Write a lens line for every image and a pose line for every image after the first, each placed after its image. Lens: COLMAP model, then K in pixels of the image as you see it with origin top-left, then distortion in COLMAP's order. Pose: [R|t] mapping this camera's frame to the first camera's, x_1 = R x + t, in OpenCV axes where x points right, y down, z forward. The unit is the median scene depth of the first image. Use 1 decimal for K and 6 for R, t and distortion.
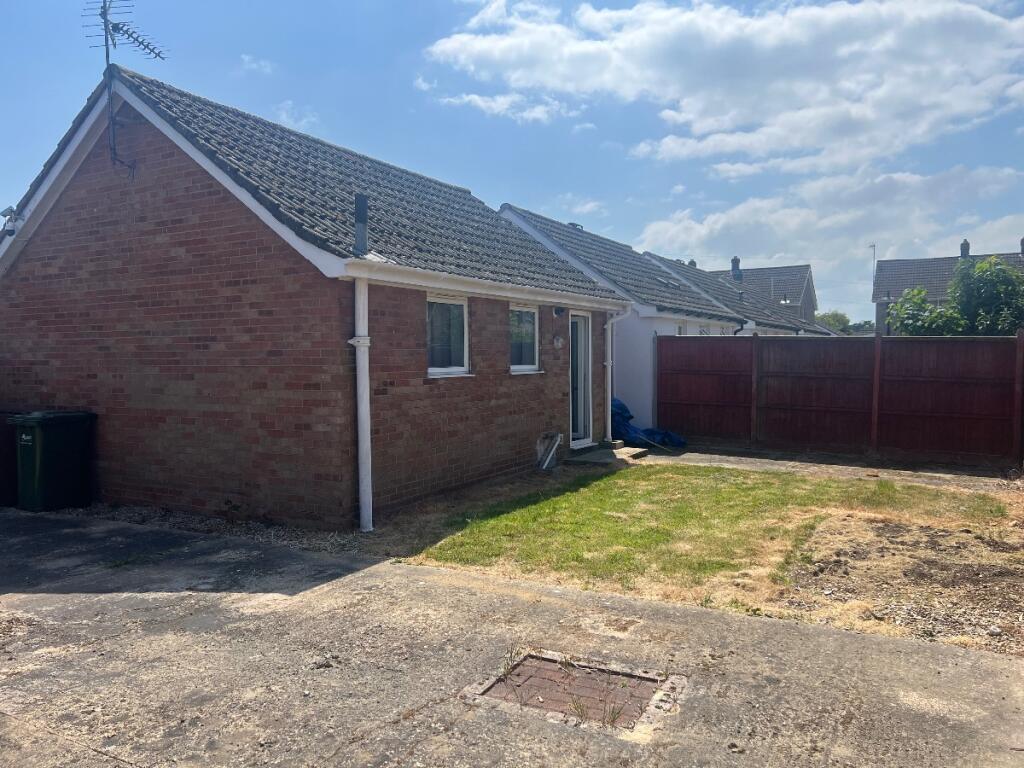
lens RADIAL K [[773.6, 0, 512.1], [0, 773.6, 385.2], [0, 0, 1]] dist [0.031171, -0.009340]
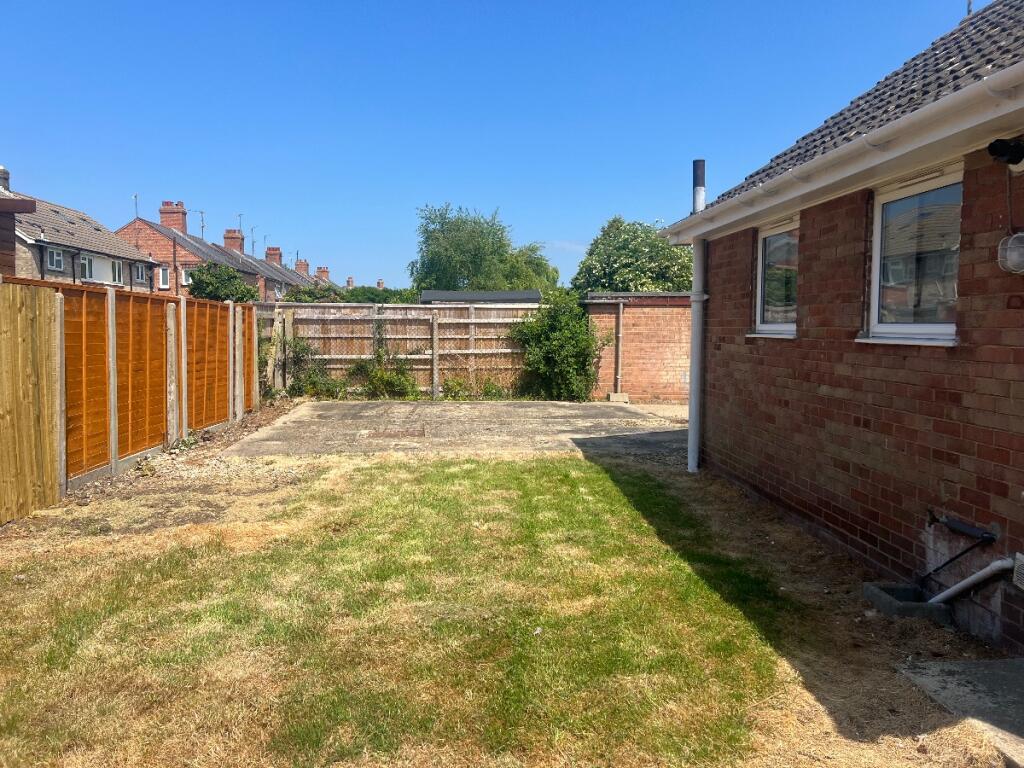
lens RADIAL K [[773.6, 0, 511.9], [0, 773.6, 380.9], [0, 0, 1]] dist [0.031171, -0.009340]
pose [[-0.848298, 0.030365, -0.528647, 0.455636], [-0.031143, 0.993765, 0.107055, -0.036426], [0.528602, 0.107279, -0.842064, 1.351169]]
